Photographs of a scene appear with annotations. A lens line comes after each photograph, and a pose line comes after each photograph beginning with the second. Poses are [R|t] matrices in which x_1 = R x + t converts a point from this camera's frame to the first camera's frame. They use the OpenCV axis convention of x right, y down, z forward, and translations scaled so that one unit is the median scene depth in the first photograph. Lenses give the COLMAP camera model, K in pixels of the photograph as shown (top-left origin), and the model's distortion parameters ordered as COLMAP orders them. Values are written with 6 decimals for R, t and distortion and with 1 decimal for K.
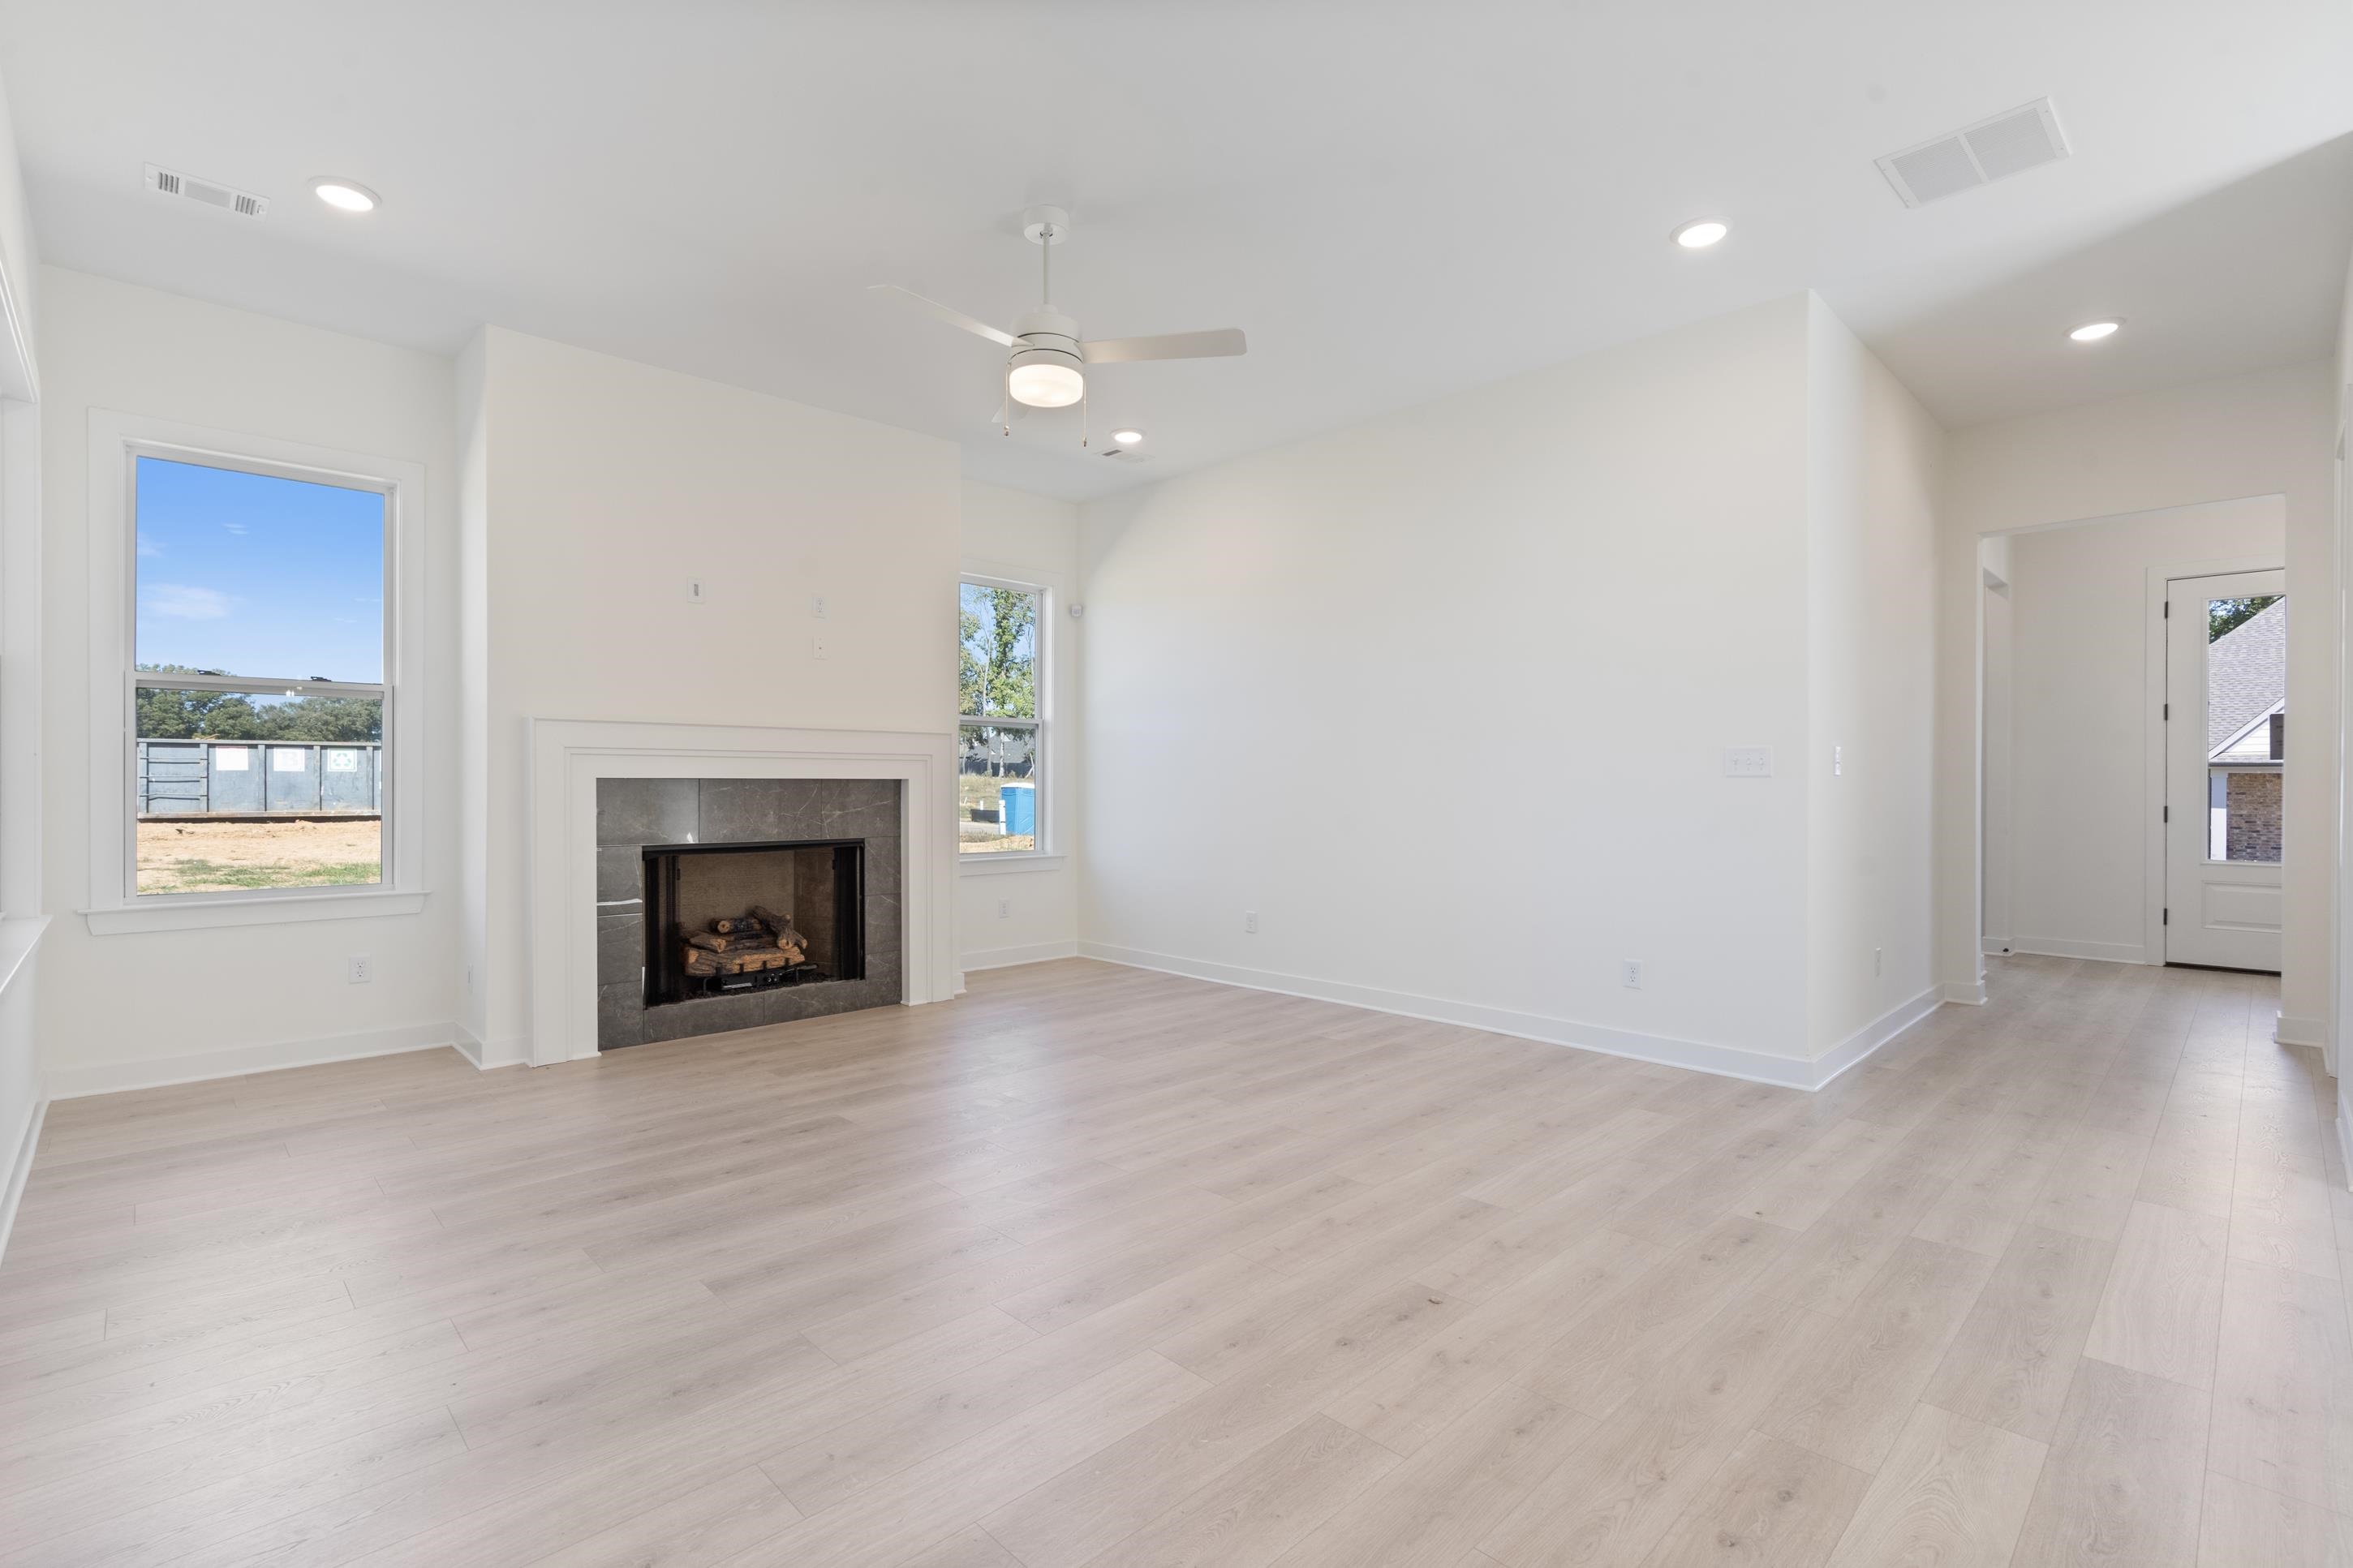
lens RADIAL K [[1061.7, 0, 1176.5], [0, 1061.7, 784.0], [0, 0, 1]] dist [-0.001307, 0.000000]
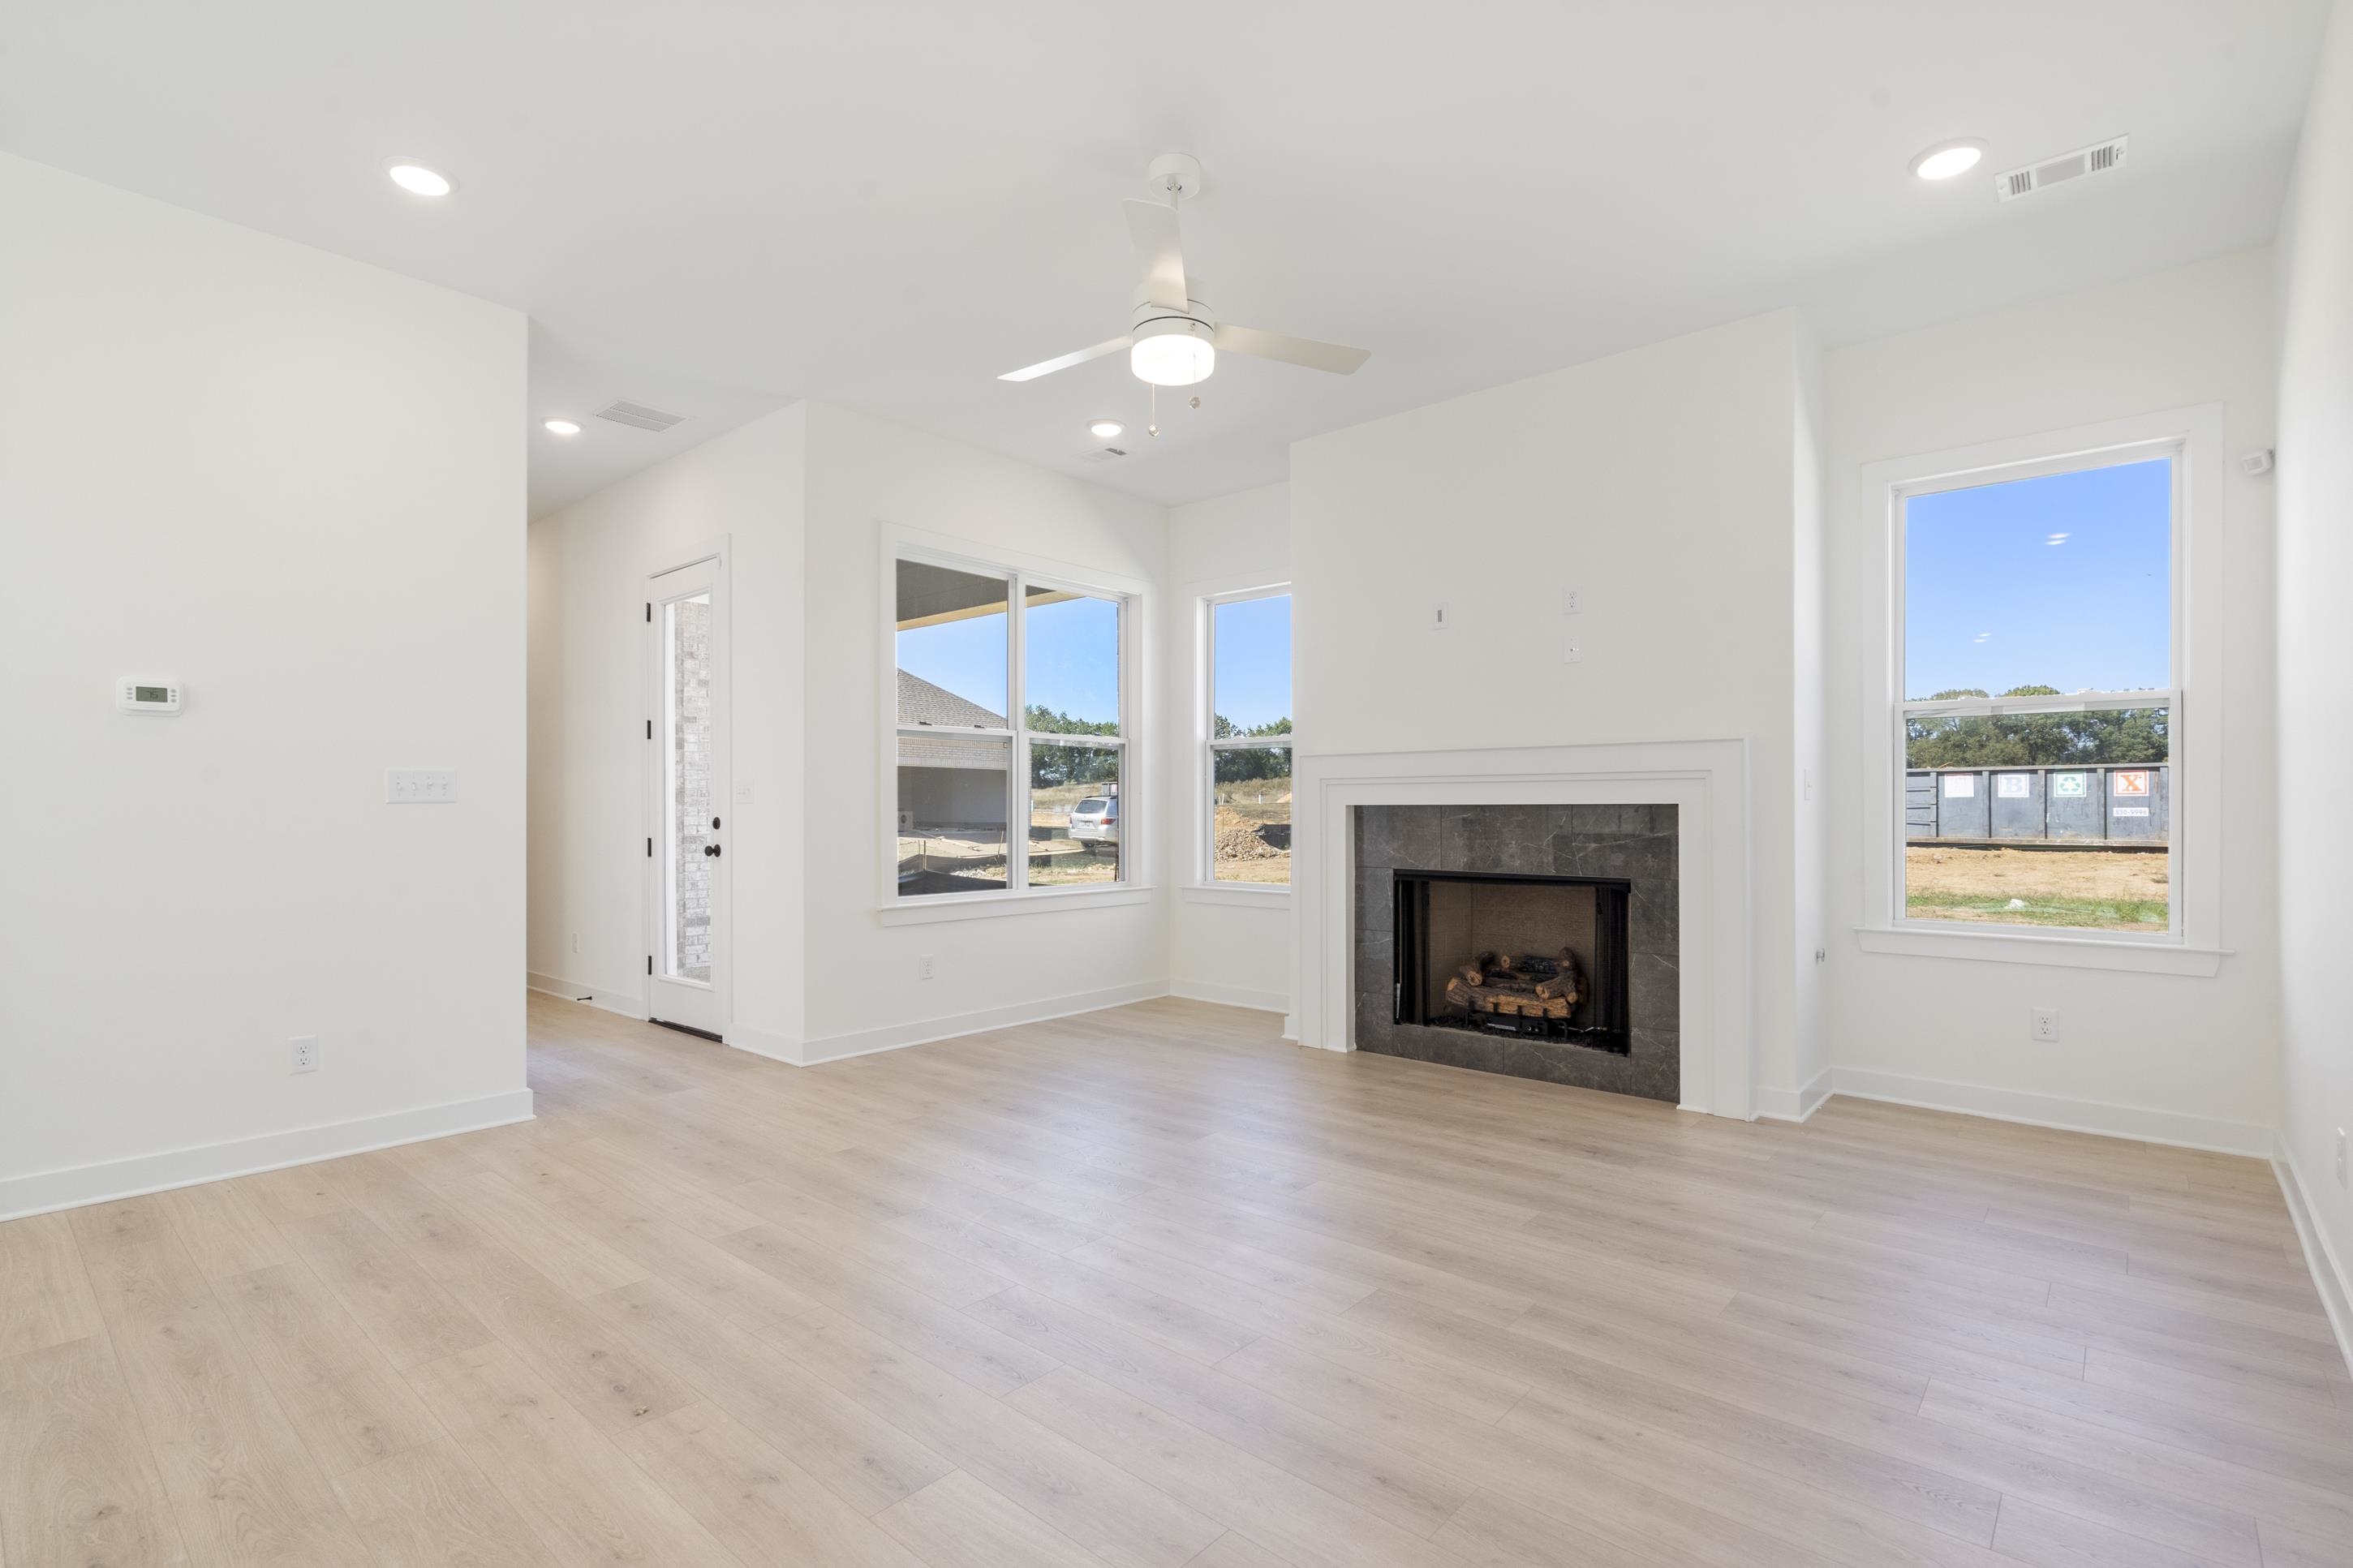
lens RADIAL K [[1105.5, 0, 1141.8], [0, 1105.5, 807.6], [0, 0, 1]] dist [0.000038, -0.000468]
pose [[0.064523, -0.004078, -0.997908, 0.516421], [0.001549, 0.999991, -0.003986, 0.000712], [0.997915, -0.001288, 0.064529, 0.596647]]
